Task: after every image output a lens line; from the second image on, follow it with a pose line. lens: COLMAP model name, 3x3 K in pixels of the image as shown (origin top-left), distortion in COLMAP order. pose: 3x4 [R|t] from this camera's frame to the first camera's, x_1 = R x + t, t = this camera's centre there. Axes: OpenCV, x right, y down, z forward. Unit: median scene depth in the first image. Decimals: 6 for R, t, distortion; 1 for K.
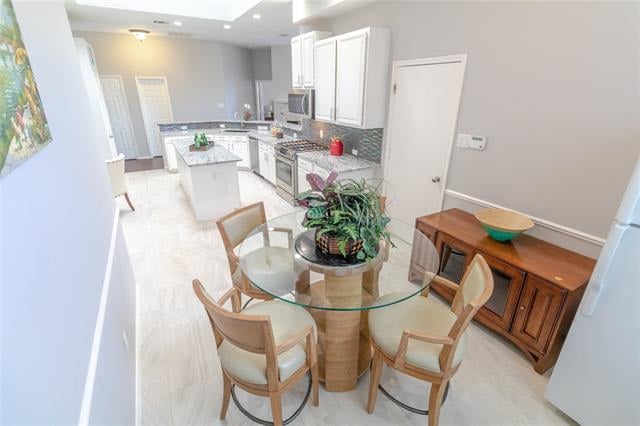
lens RADIAL K [[295.3, 0, 314.0], [0, 295.3, 205.2], [0, 0, 1]] dist [0.000291, -0.000002]
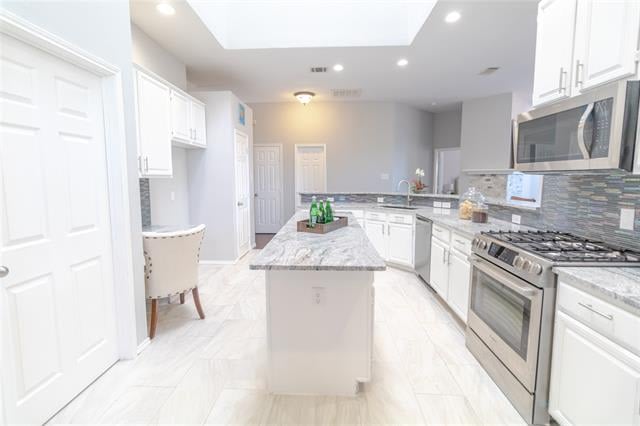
lens RADIAL K [[295.3, 0, 314.0], [0, 295.3, 205.2], [0, 0, 1]] dist [0.000291, -0.000002]
pose [[0.846786, 0.047981, -0.529766, -0.076560], [-0.191271, 0.956777, -0.219074, -0.078200], [0.496356, 0.286837, 0.819362, 0.378510]]
